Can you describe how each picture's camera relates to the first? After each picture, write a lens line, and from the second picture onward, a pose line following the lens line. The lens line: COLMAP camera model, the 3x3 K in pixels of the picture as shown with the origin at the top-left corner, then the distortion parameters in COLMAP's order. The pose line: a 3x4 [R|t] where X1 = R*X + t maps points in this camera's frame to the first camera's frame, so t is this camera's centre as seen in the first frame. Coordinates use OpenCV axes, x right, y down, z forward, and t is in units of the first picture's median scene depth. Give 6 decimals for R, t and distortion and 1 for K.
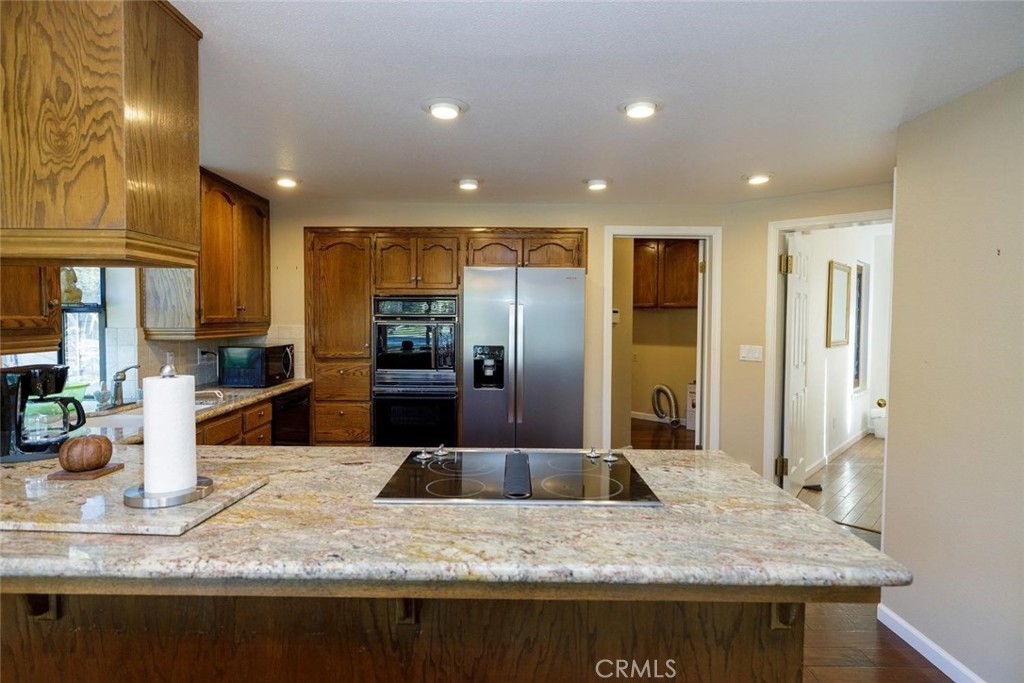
lens RADIAL K [[547.3, 0, 511.8], [0, 547.3, 336.4], [0, 0, 1]] dist [0.000548, -0.000076]
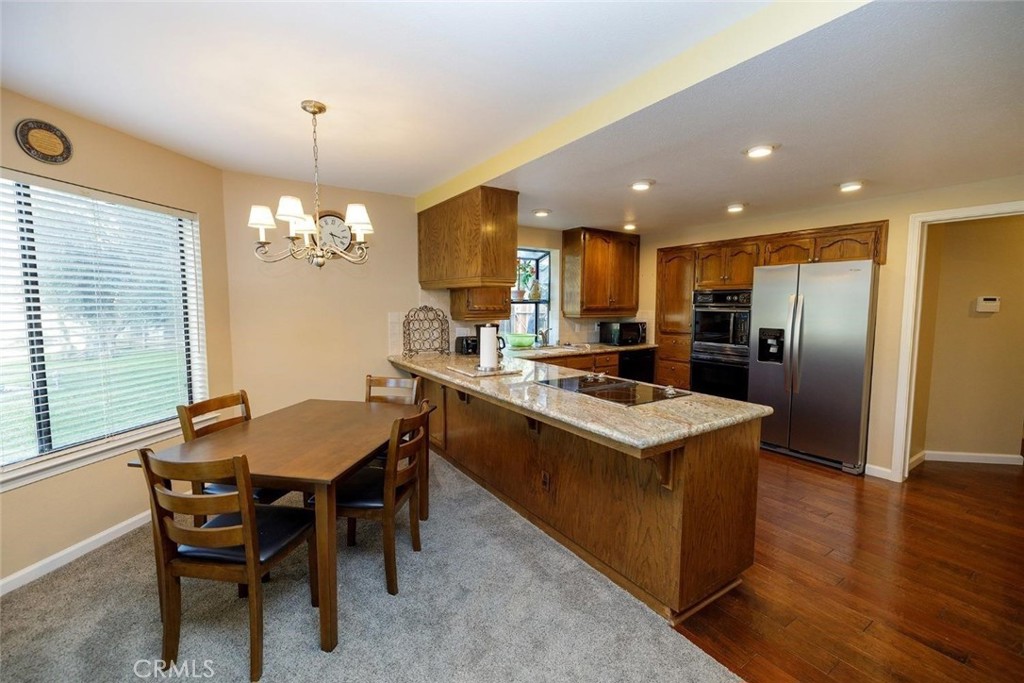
lens RADIAL K [[429.1, 0, 507.4], [0, 429.1, 337.7], [0, 0, 1]] dist [0.001394, 0.000198]
pose [[0.552796, 0.062435, -0.830975, 0.468388], [-0.028613, 0.998023, 0.055952, 0.000161], [0.832825, -0.007153, 0.553490, -0.056834]]
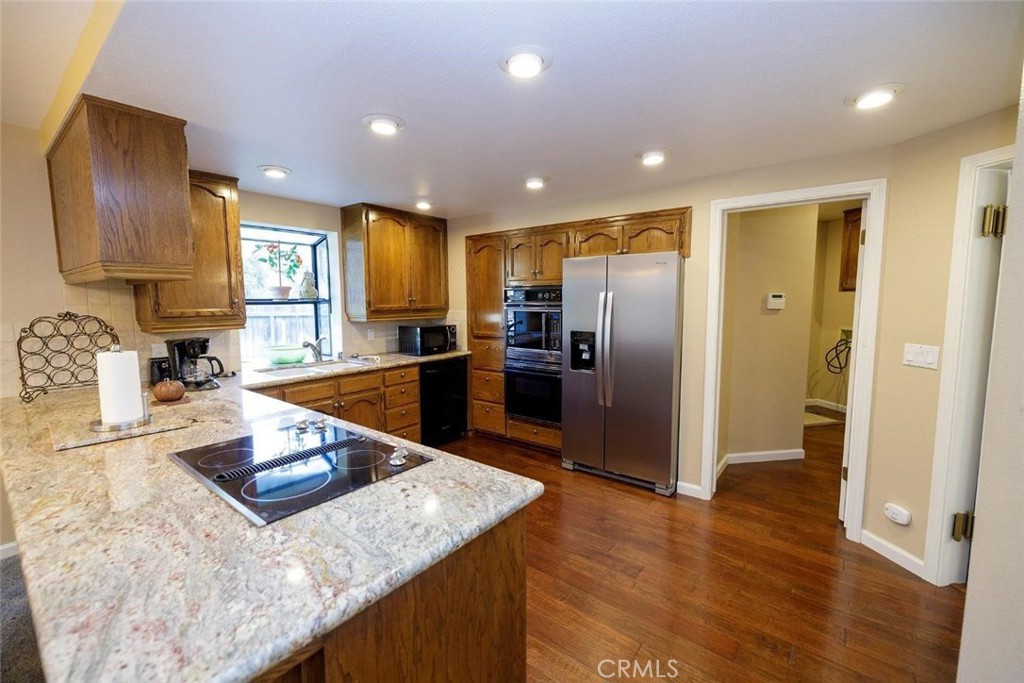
lens RADIAL K [[428.7, 0, 508.1], [0, 428.7, 340.4], [0, 0, 1]] dist [0.000548, -0.000447]
pose [[0.787195, 0.048896, -0.614763, 0.379542], [-0.010986, 0.997806, 0.065294, -0.019621], [0.616606, -0.044645, 0.786005, 0.261591]]
